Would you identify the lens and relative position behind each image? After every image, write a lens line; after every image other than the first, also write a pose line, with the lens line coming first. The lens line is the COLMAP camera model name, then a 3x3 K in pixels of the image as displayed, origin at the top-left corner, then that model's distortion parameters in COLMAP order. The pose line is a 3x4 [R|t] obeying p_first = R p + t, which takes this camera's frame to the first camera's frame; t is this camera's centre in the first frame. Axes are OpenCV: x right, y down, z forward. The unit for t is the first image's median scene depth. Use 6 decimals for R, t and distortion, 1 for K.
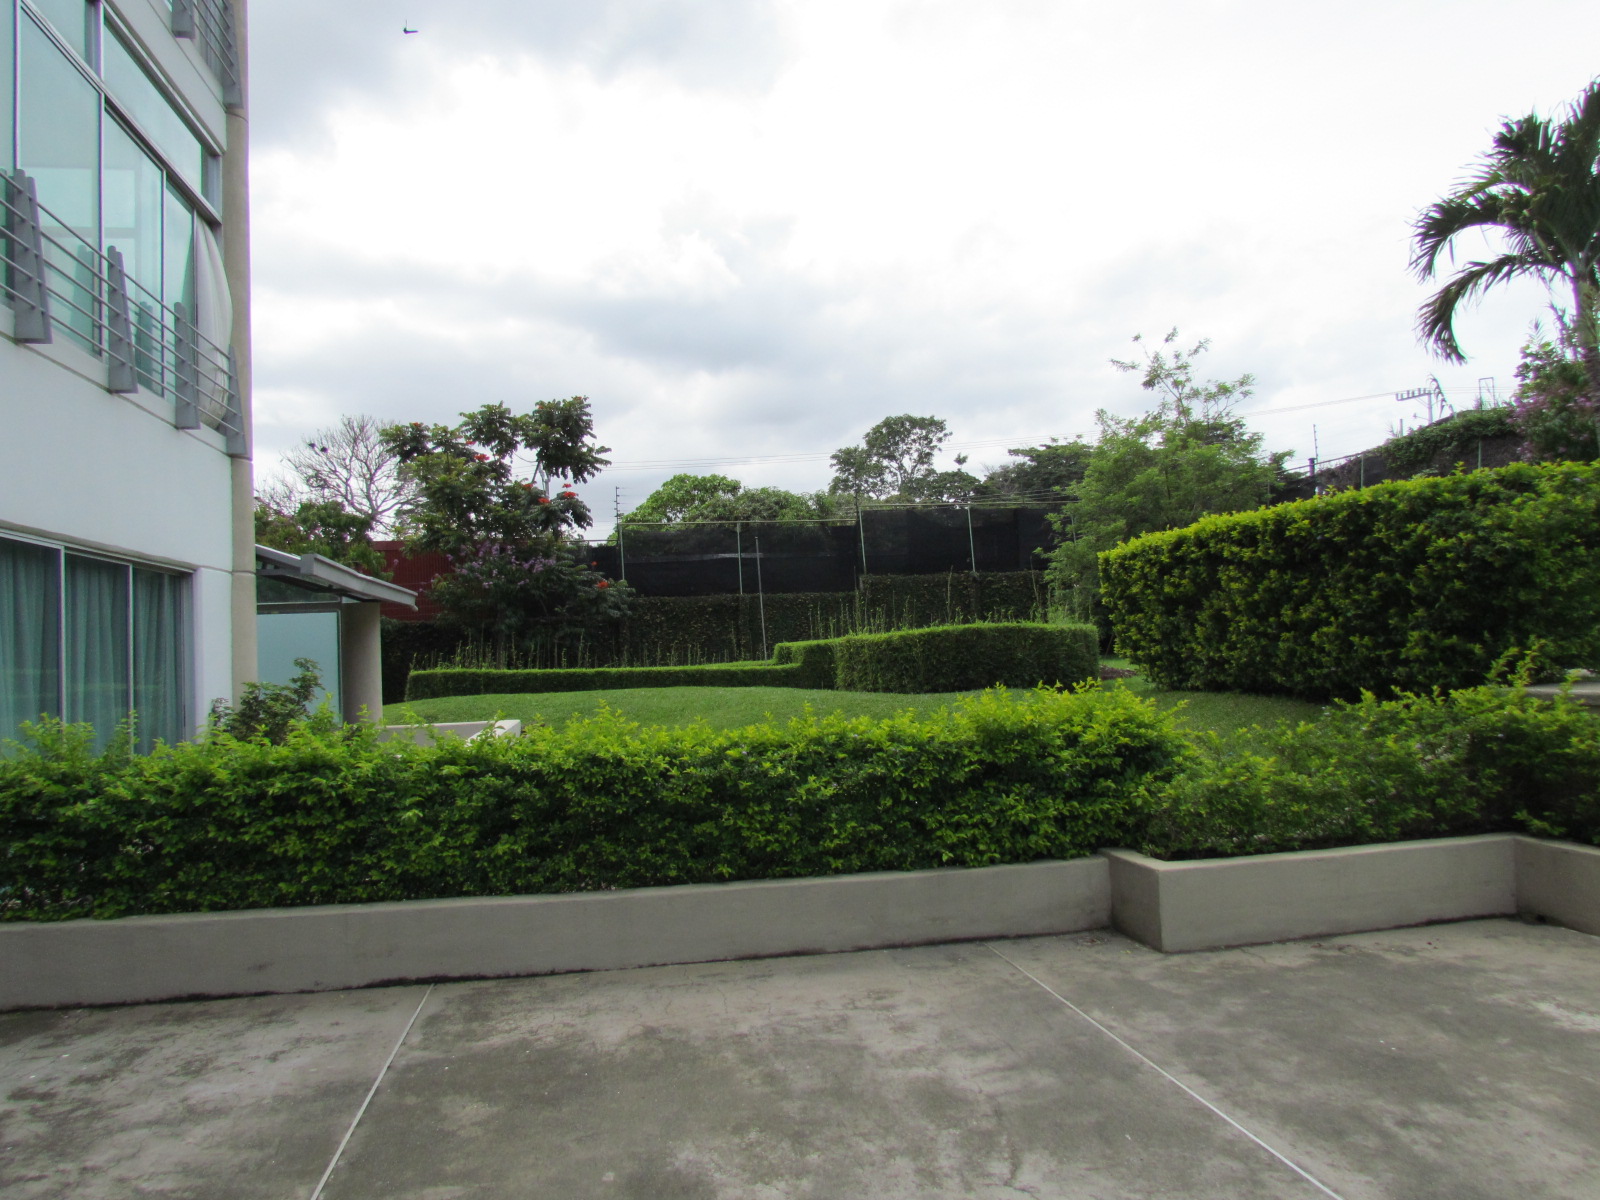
lens RADIAL K [[1129.7, 0, 802.4], [0, 1129.7, 600.6], [0, 0, 1]] dist [-0.006355, -0.003135]
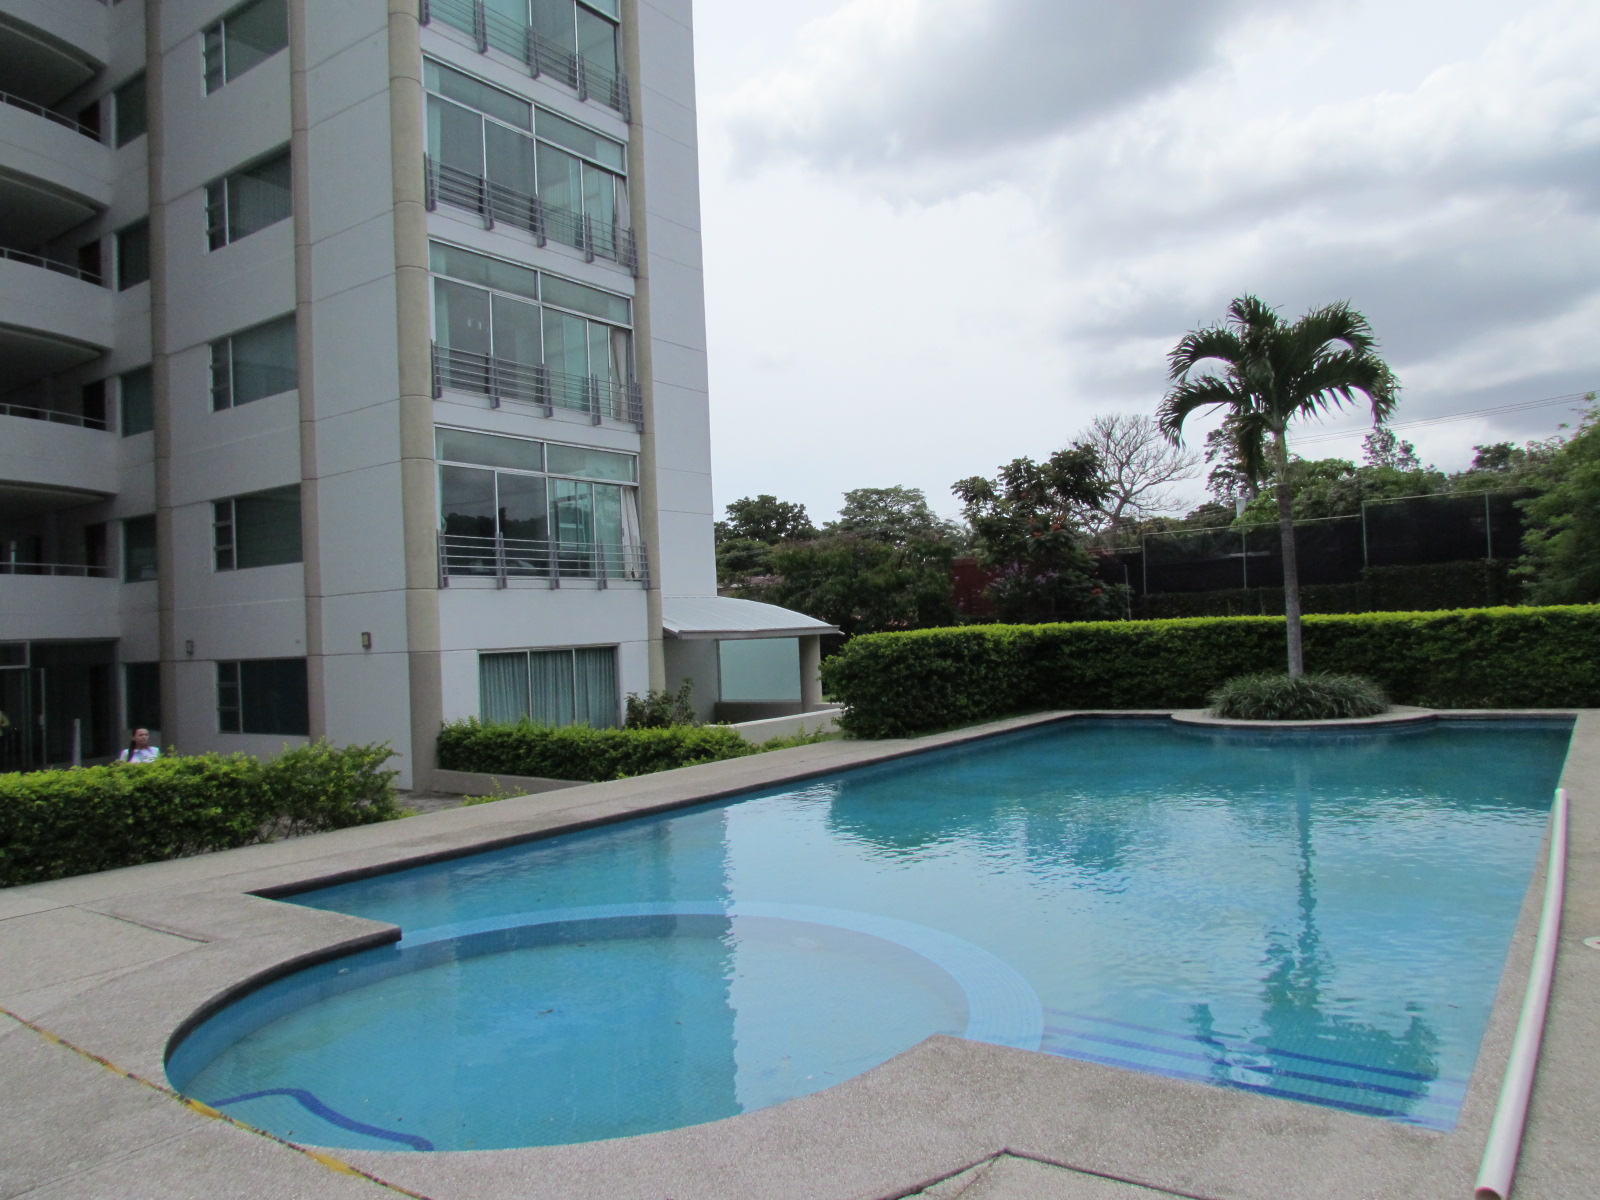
lens RADIAL K [[1129.7, 0, 802.4], [0, 1129.7, 600.6], [0, 0, 1]] dist [-0.006355, -0.003135]
pose [[0.704999, -0.013516, -0.709080, 0.564966], [0.052170, 0.998098, 0.032845, -0.070064], [0.707287, -0.060148, 0.704363, -0.164898]]
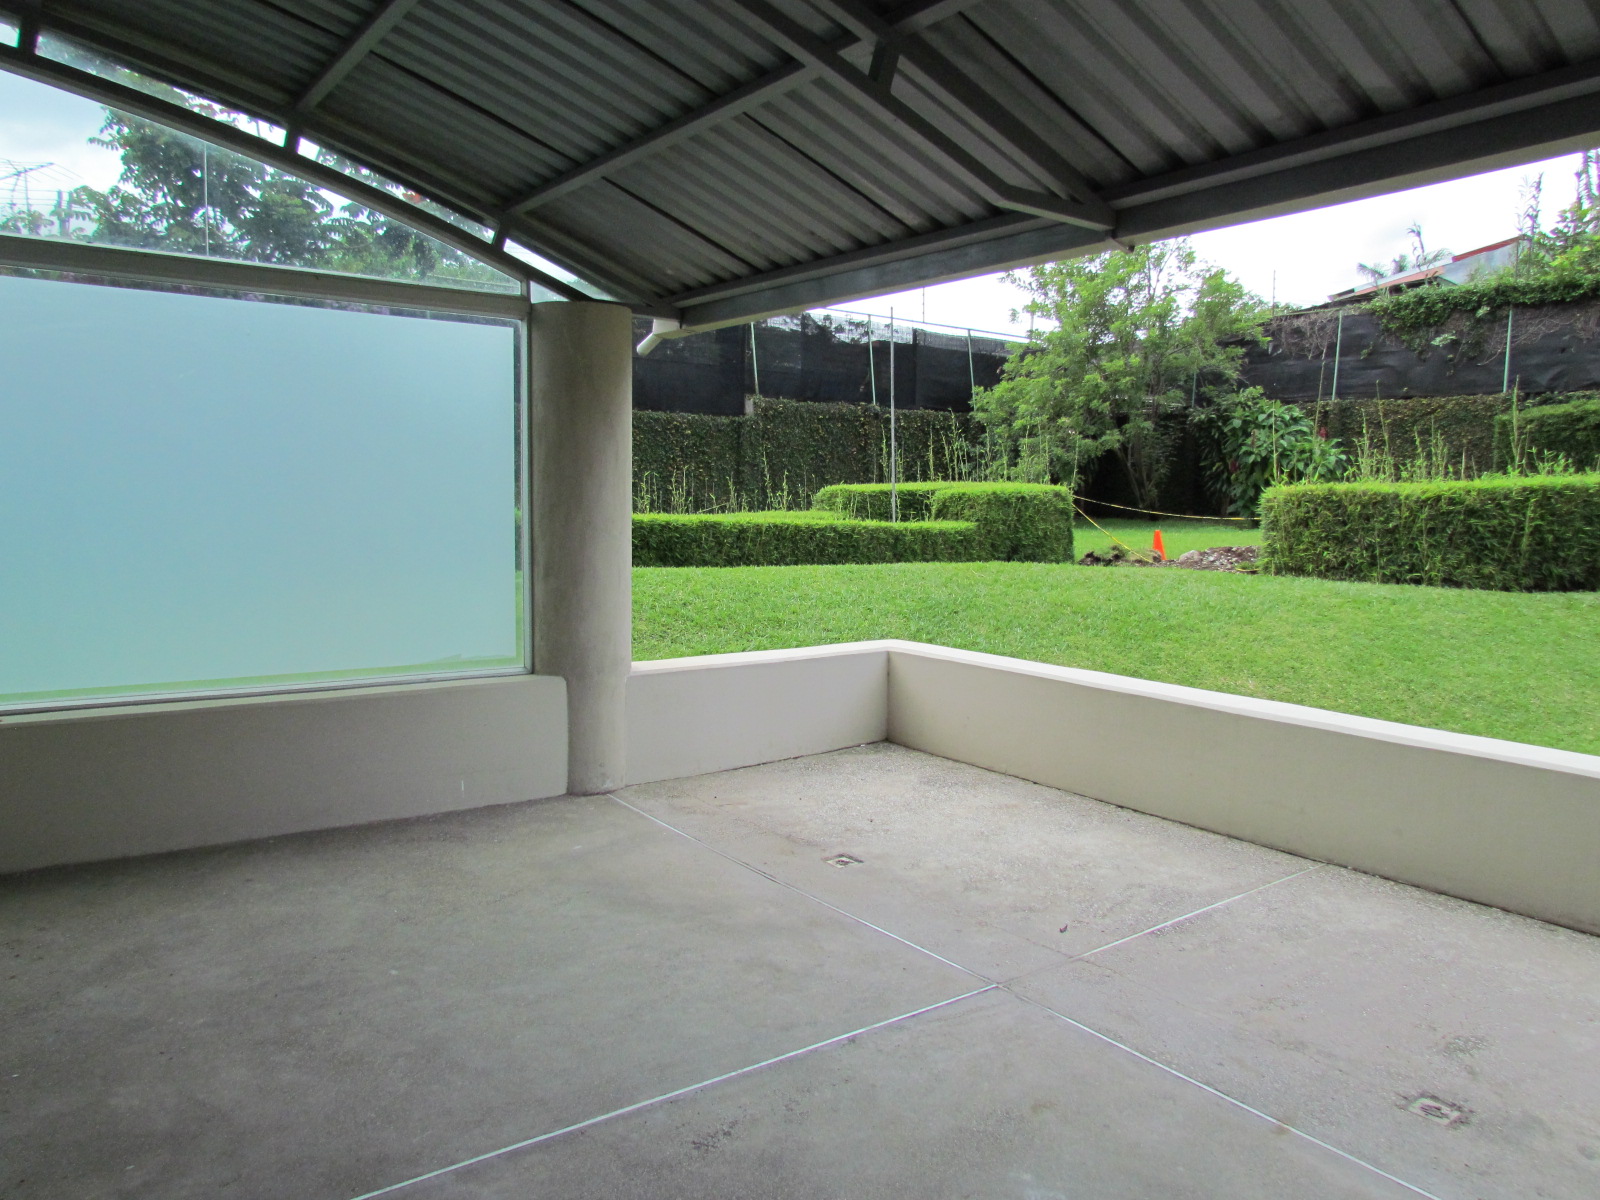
lens RADIAL K [[1134.4, 0, 800.5], [0, 1134.4, 596.0], [0, 0, 1]] dist [-0.010595, -0.005134]
pose [[0.879797, 0.011041, 0.475222, -0.338174], [-0.069760, 0.991905, 0.106104, 0.032816], [-0.470203, -0.126501, 0.873445, 0.446635]]
